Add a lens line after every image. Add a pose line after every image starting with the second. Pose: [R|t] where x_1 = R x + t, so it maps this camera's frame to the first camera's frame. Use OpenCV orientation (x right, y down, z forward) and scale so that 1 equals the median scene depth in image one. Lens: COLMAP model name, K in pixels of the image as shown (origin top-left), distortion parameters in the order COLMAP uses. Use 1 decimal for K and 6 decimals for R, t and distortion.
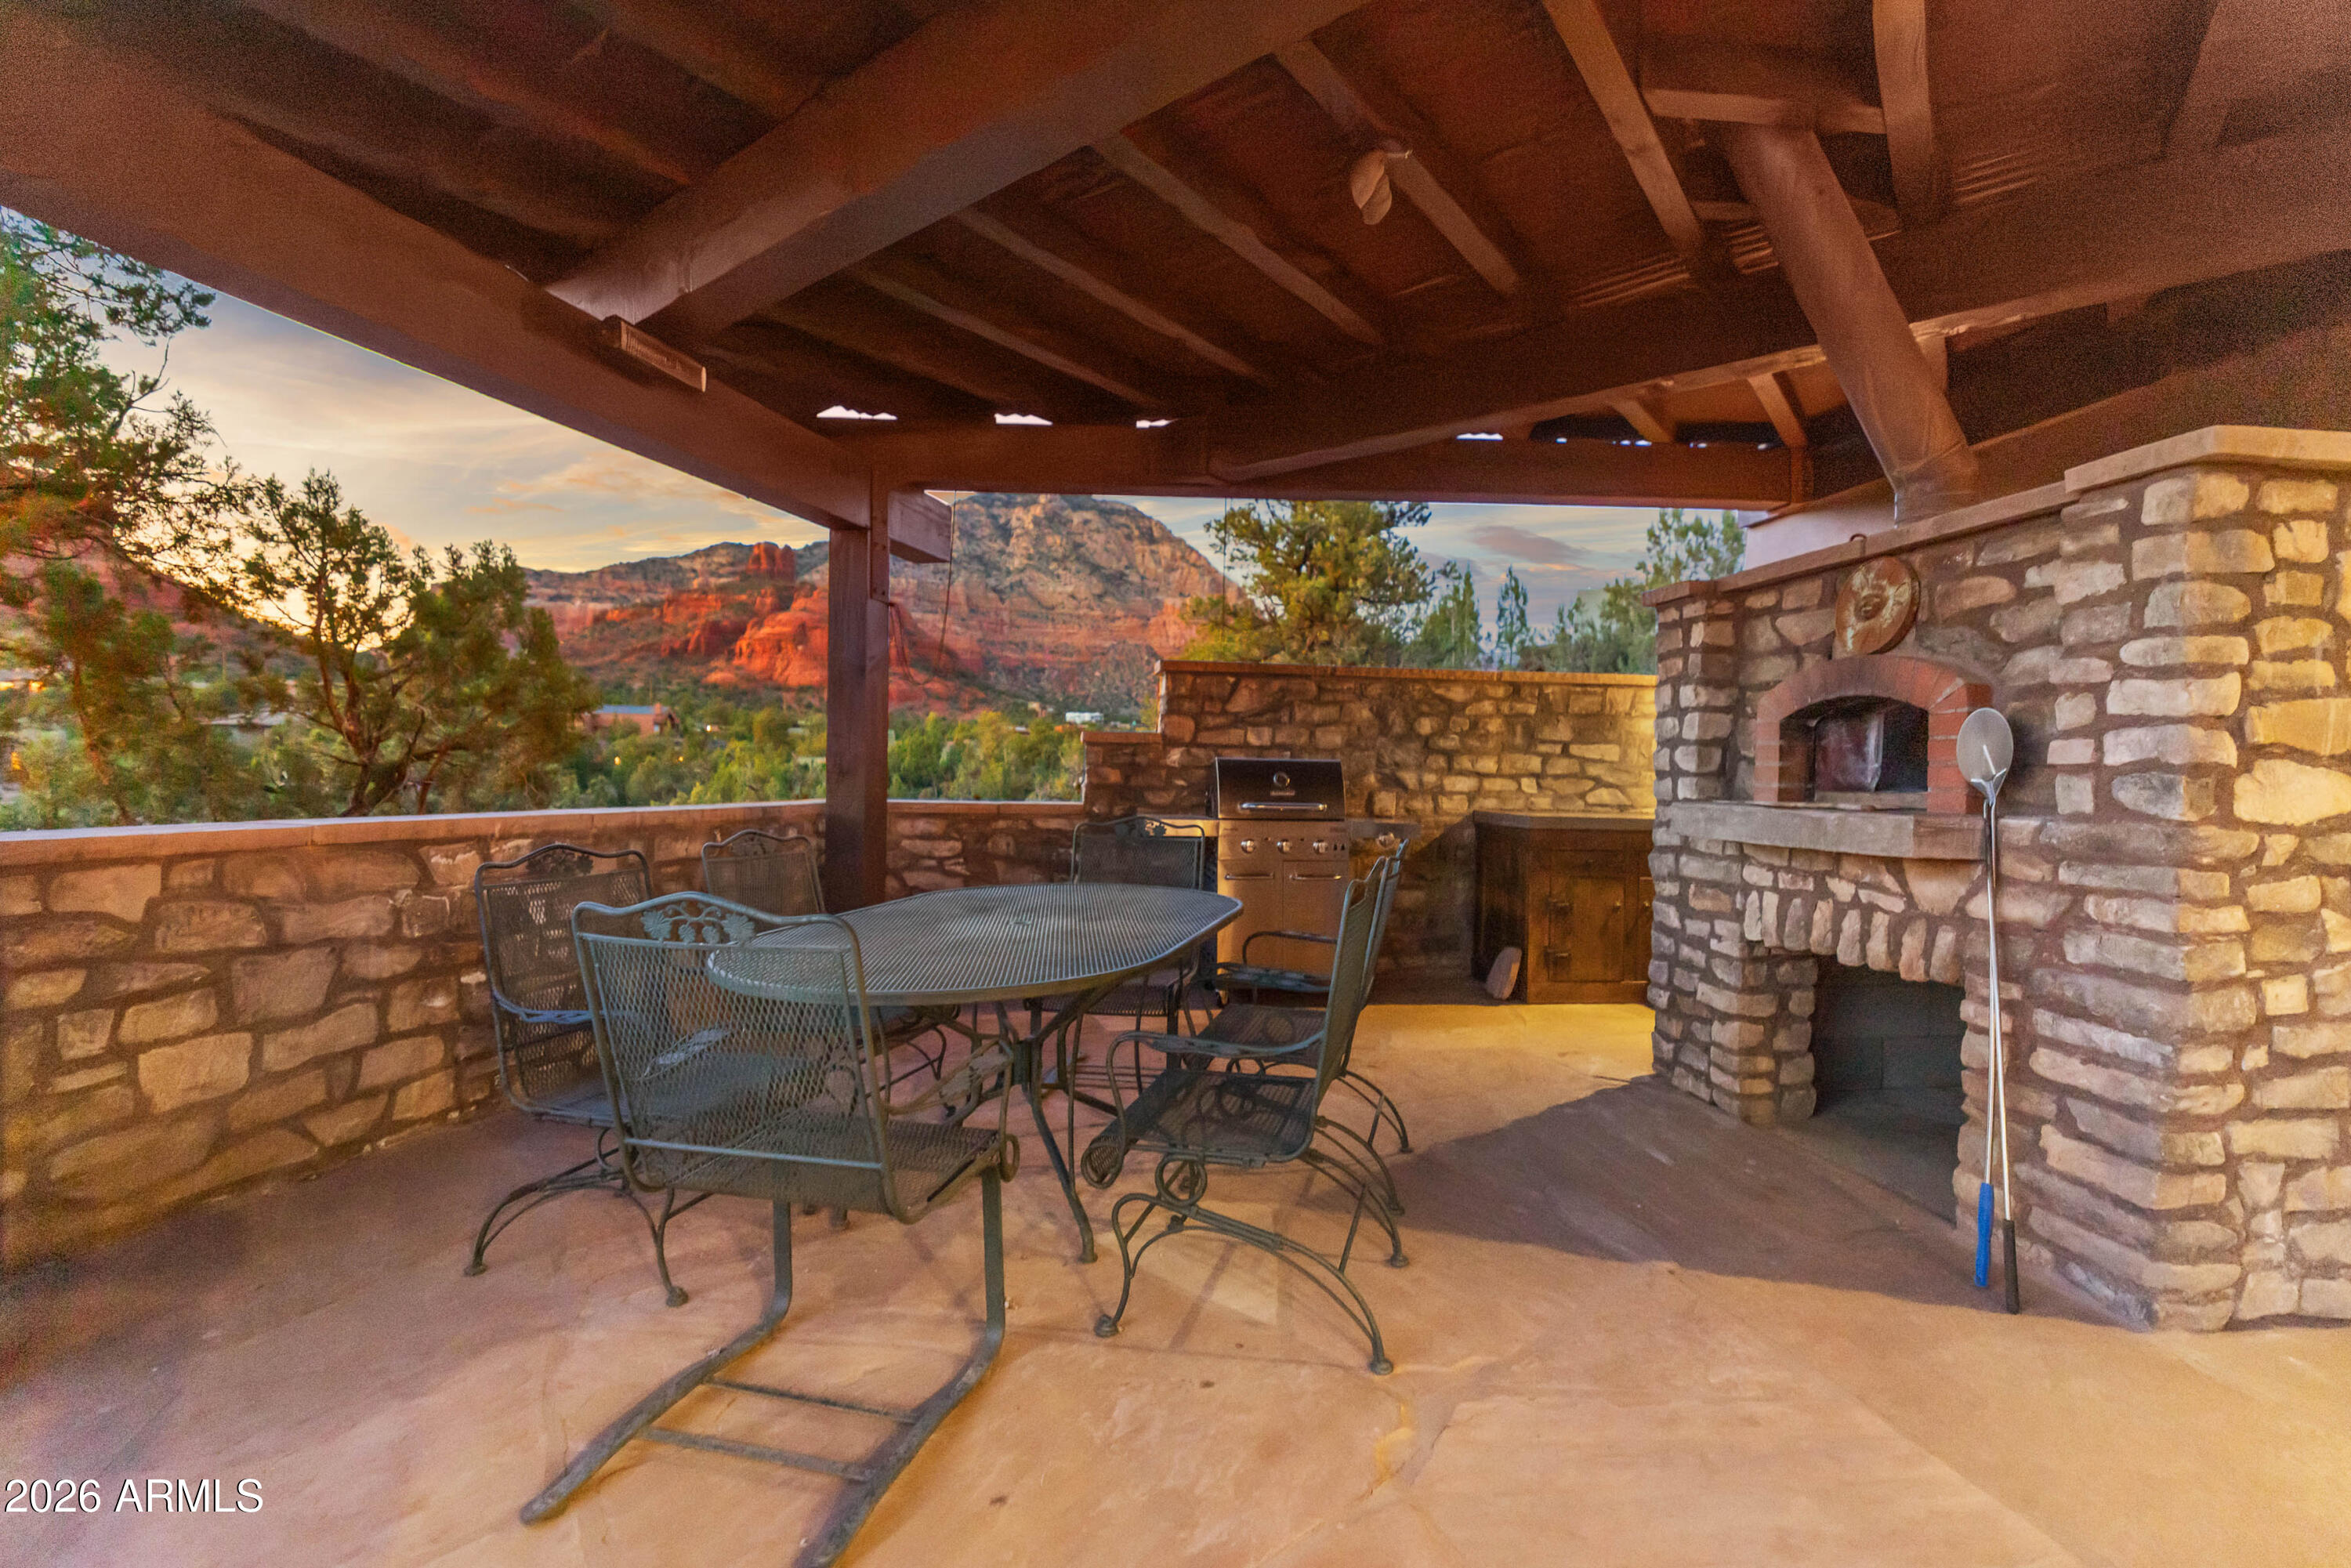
lens RADIAL K [[1050.0, 0, 1186.1], [0, 1050.0, 788.8], [0, 0, 1]] dist [-0.002028, 0.000764]
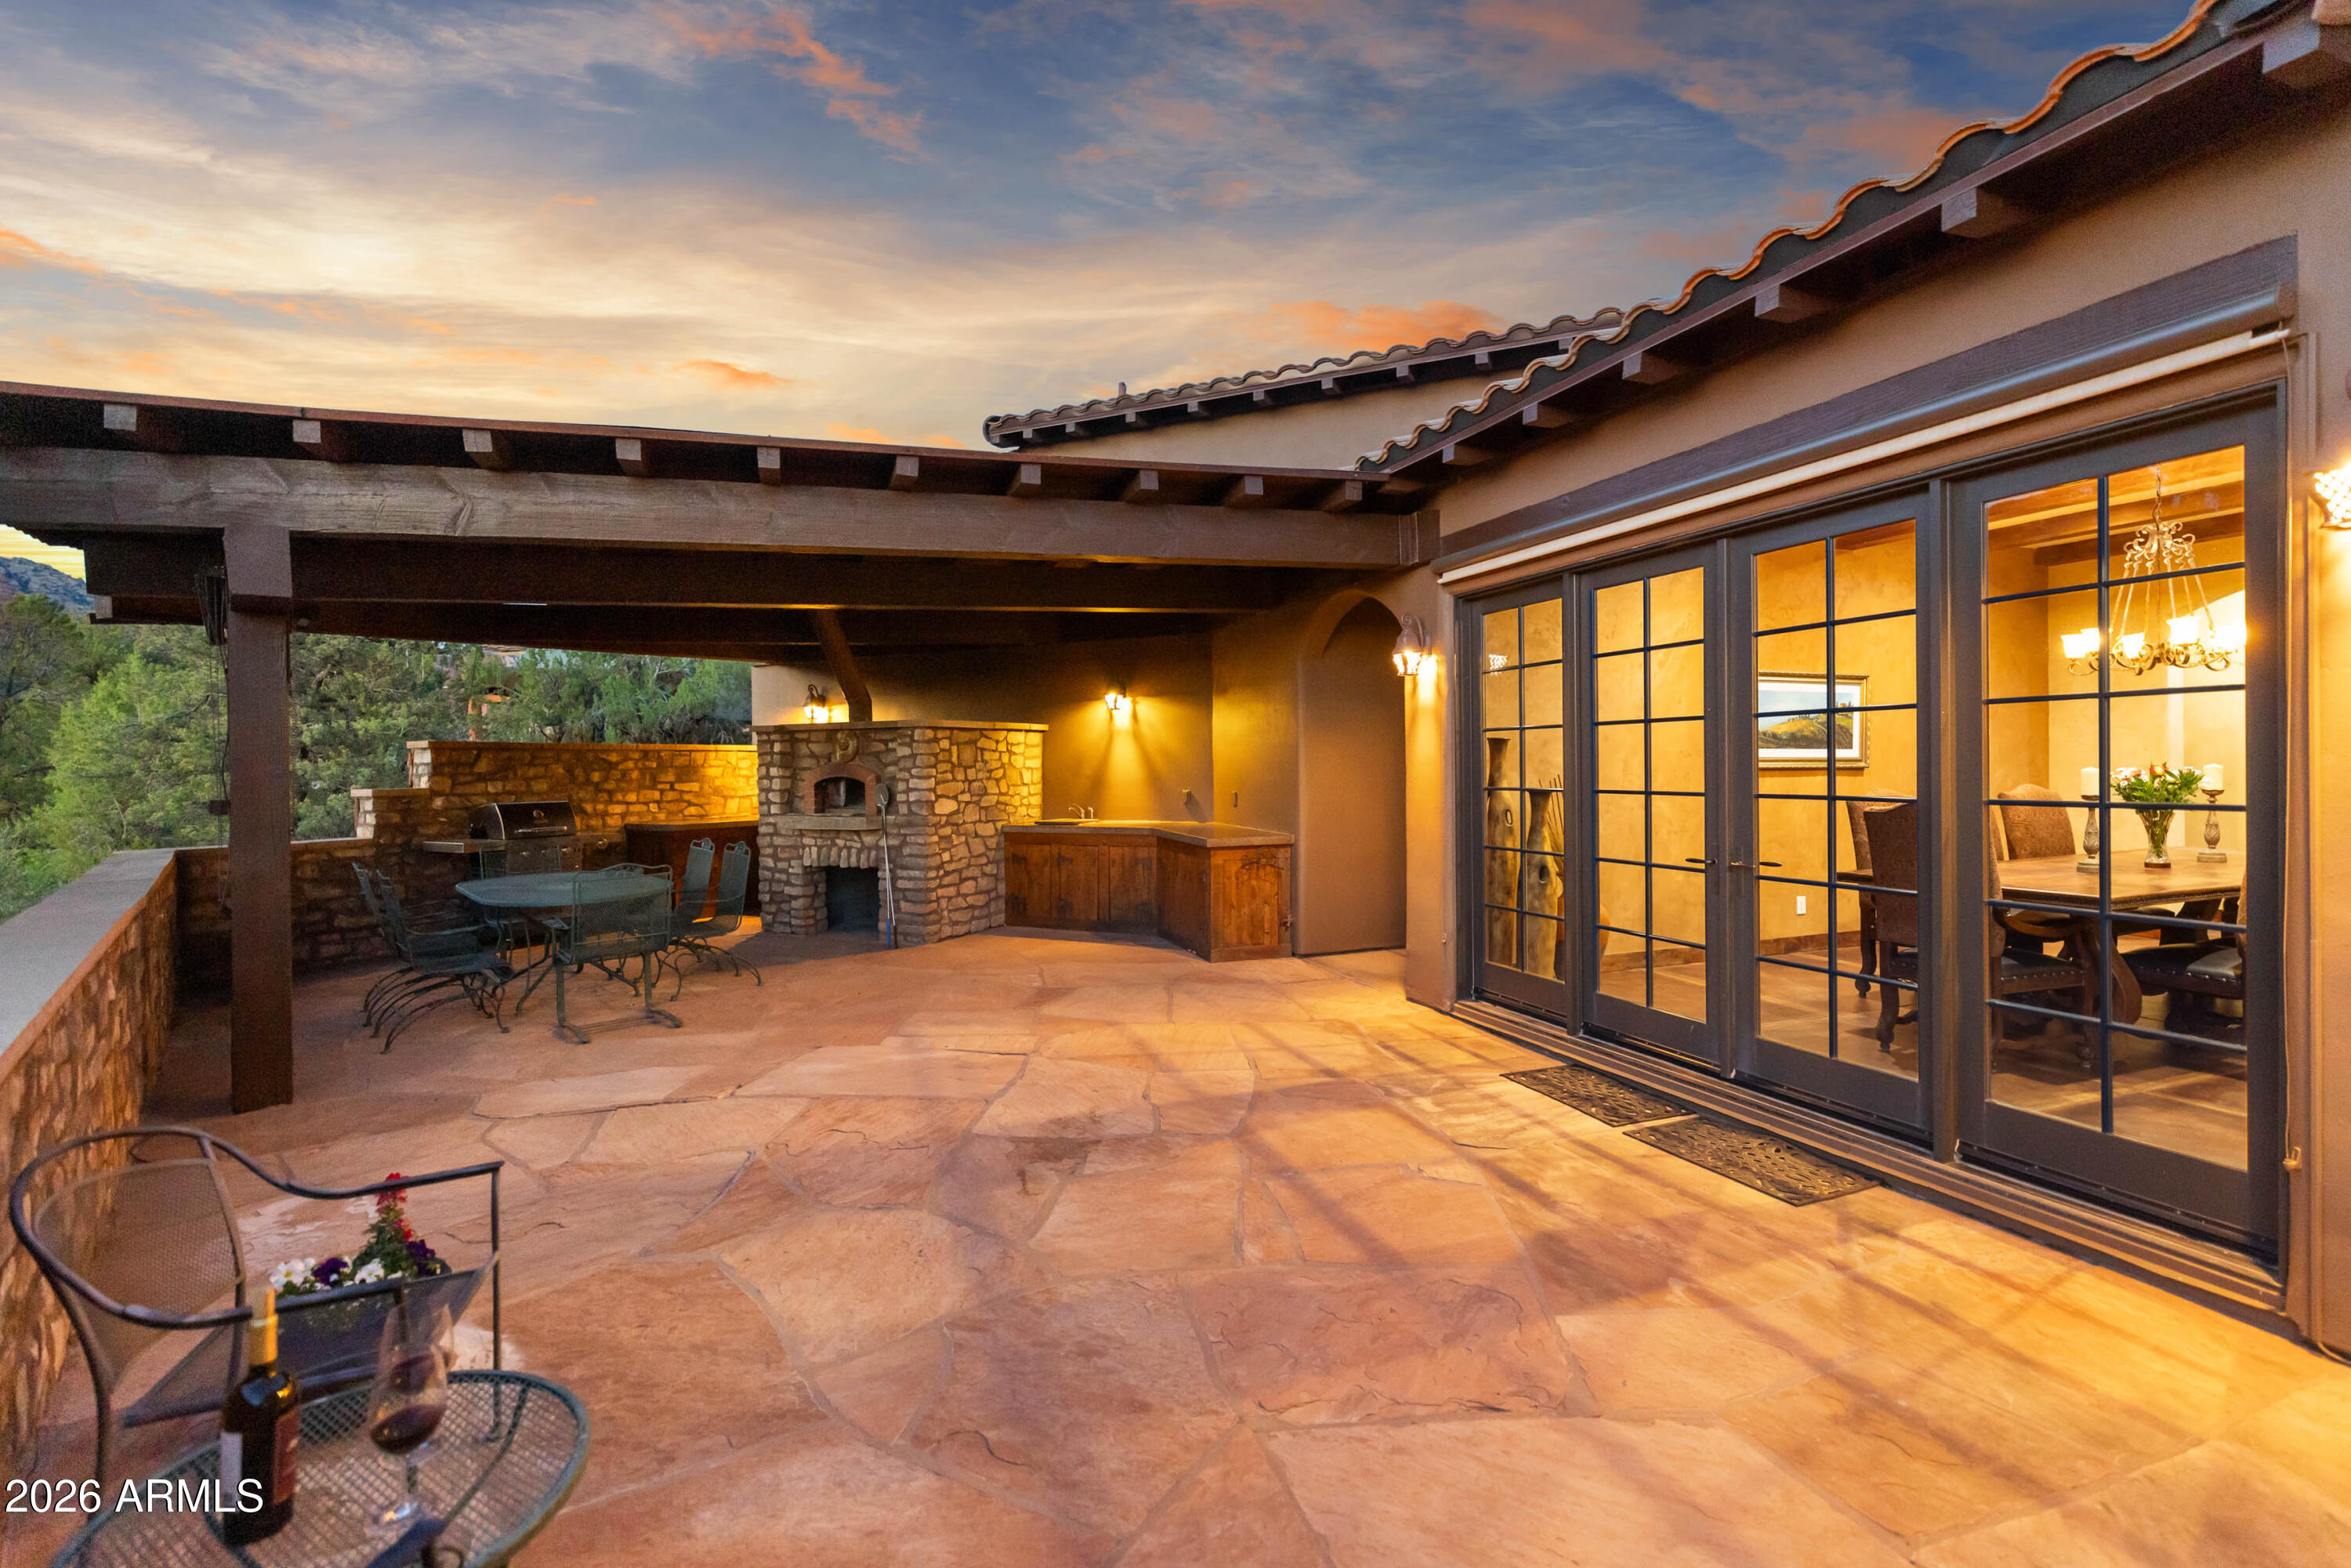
lens RADIAL K [[1050.0, 0, 1178.7], [0, 1050.0, 781.1], [0, 0, 1]] dist [-0.002028, 0.000764]
pose [[0.548589, -0.038137, 0.835222, -1.062380], [0.036139, 0.999107, 0.021884, -0.086454], [-0.835311, 0.018179, 0.549477, -1.148587]]
